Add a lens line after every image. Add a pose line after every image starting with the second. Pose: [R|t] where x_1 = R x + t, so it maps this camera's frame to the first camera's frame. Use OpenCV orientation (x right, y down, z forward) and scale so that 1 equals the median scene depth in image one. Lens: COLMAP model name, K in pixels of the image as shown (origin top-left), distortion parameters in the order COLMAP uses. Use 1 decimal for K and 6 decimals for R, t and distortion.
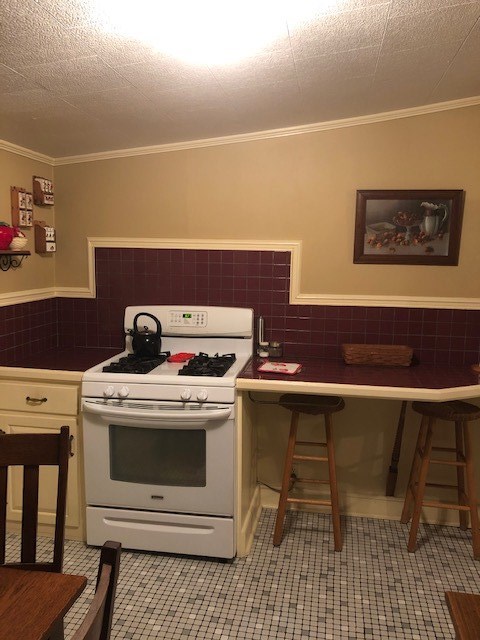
lens RADIAL K [[526.5, 0, 241.5], [0, 526.5, 320.6], [0, 0, 1]] dist [0.048589, -0.053178]
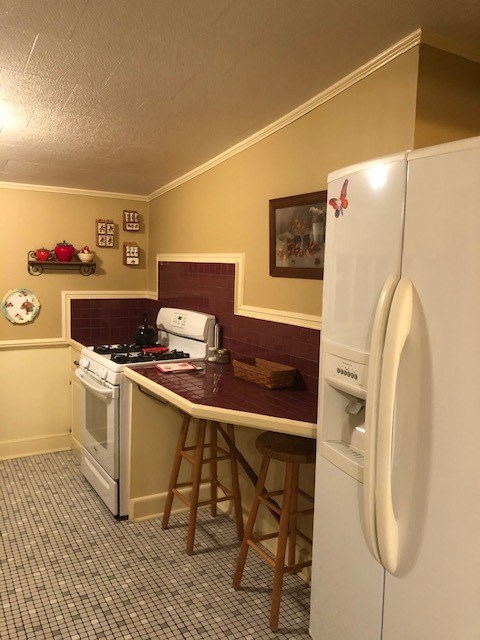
lens RADIAL K [[526.5, 0, 242.9], [0, 526.5, 322.8], [0, 0, 1]] dist [0.048589, -0.053178]
pose [[0.647133, 0.085097, -0.757613, 0.934648], [-0.120238, 0.992706, 0.008799, -0.027298], [0.752836, 0.085399, 0.652645, 0.355301]]
